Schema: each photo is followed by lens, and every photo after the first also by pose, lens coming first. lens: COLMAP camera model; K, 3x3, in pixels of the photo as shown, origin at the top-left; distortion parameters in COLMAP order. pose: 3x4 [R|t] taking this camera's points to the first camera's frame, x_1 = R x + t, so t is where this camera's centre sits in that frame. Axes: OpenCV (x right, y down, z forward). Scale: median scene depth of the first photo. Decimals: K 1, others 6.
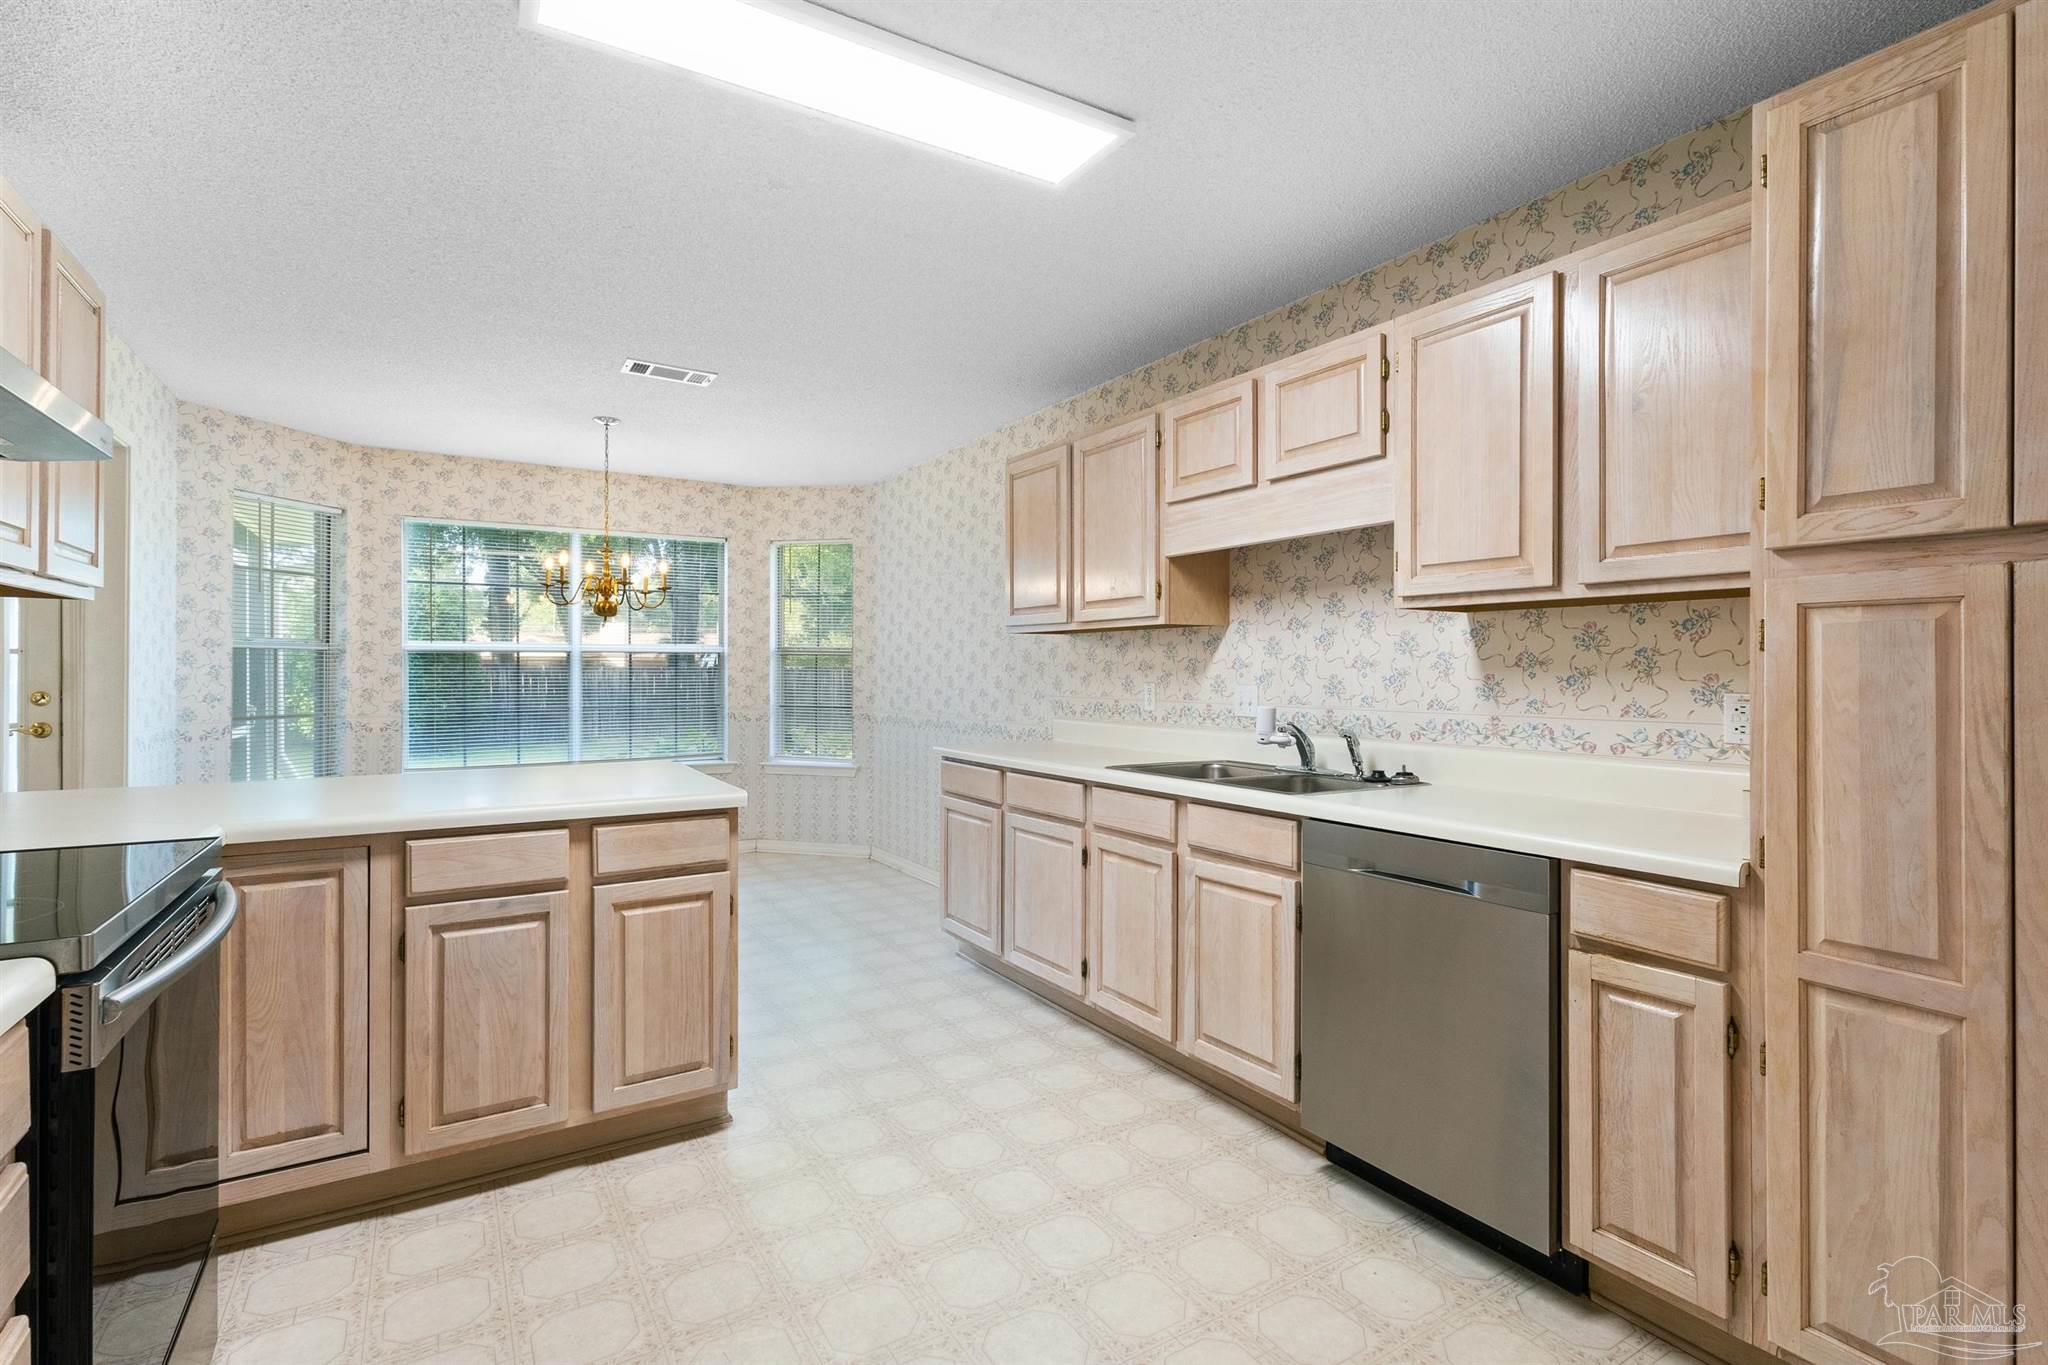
lens RADIAL K [[939.1, 0, 1013.3], [0, 939.1, 669.2], [0, 0, 1]] dist [0.001575, 0.000682]
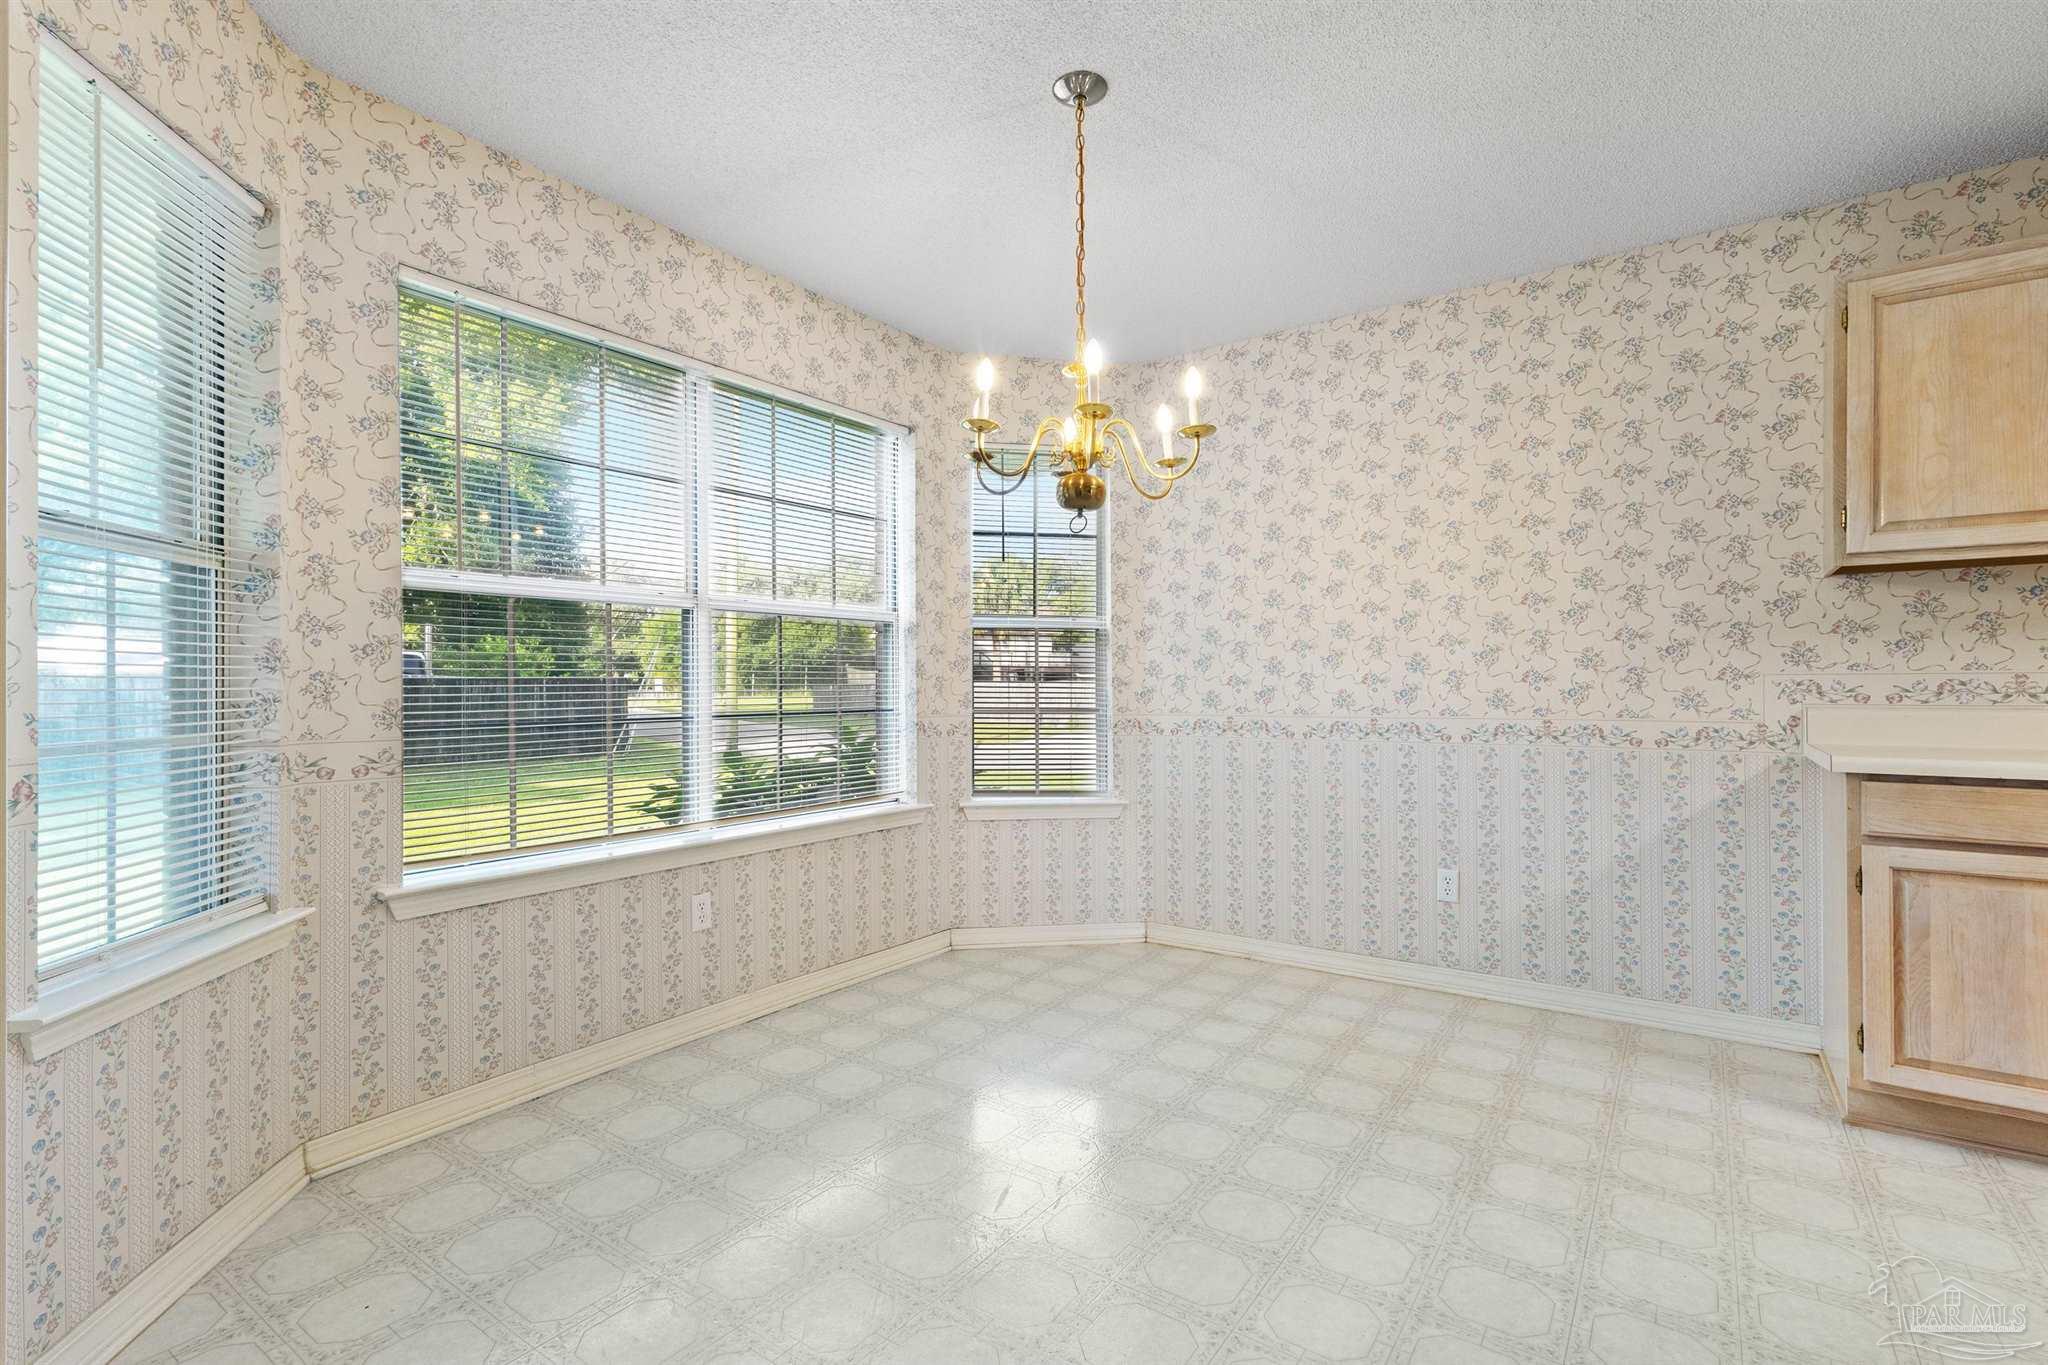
lens RADIAL K [[939.1, 0, 1013.3], [0, 939.1, 669.2], [0, 0, 1]] dist [0.001575, 0.000682]
pose [[0.921402, -0.000164, 0.388610, -0.735606], [0.004609, 0.999934, -0.010507, 0.031799], [-0.388583, 0.011472, 0.921342, 0.668047]]
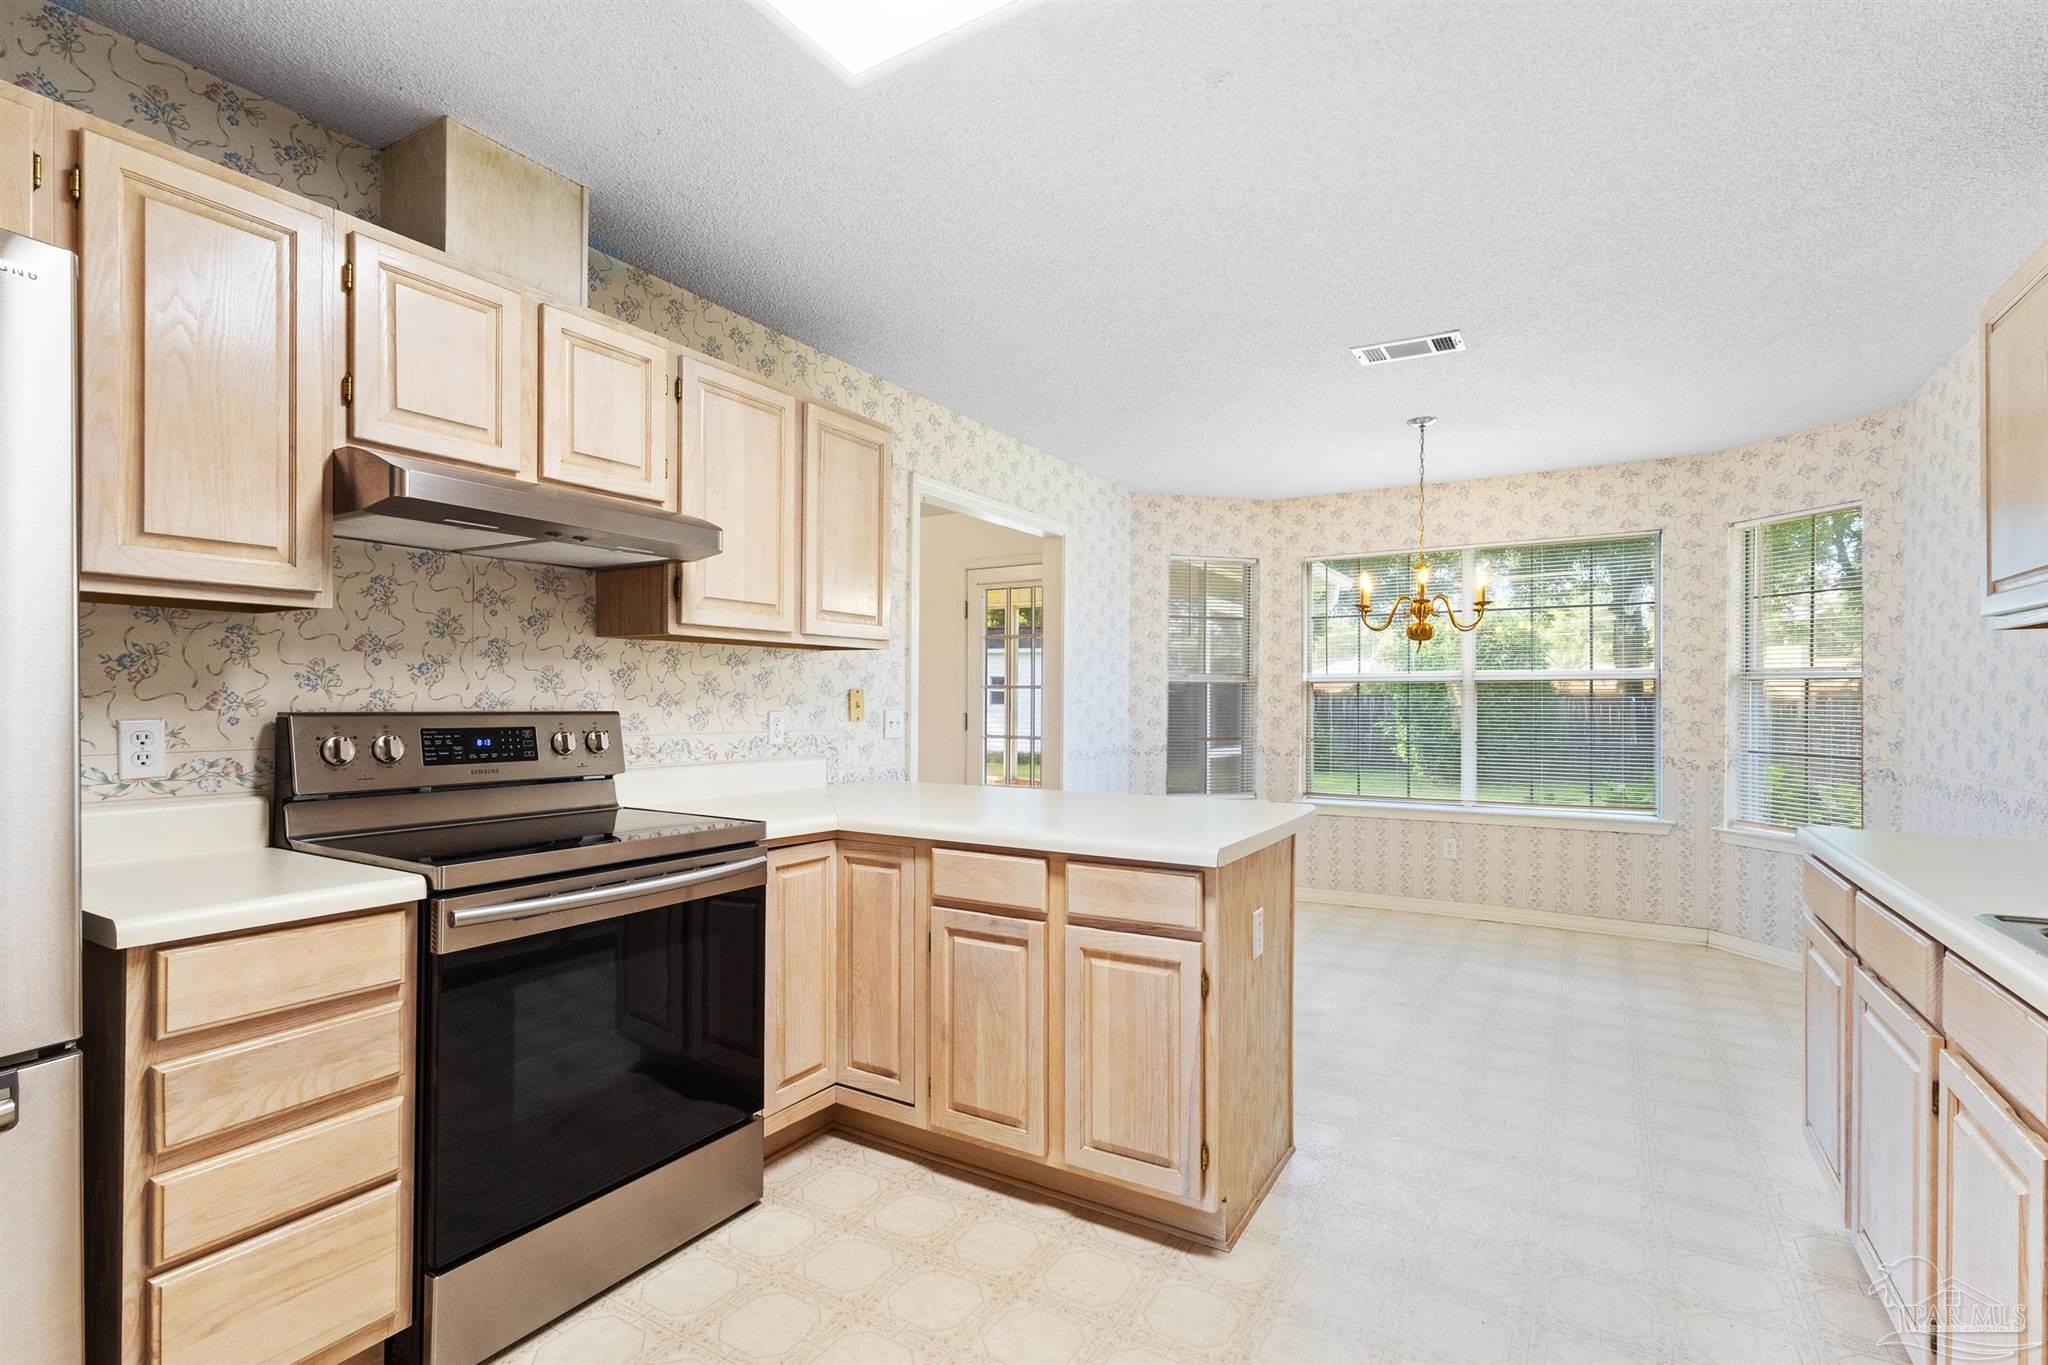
lens RADIAL K [[941.1, 0, 1024.3], [0, 941.1, 696.0], [0, 0, 1]] dist [-0.000997, 0.000362]
pose [[0.467072, -0.003555, -0.884212, 0.204246], [-0.001363, 0.999988, -0.004740, 0.001938], [0.884218, 0.003419, 0.467062, 0.277886]]
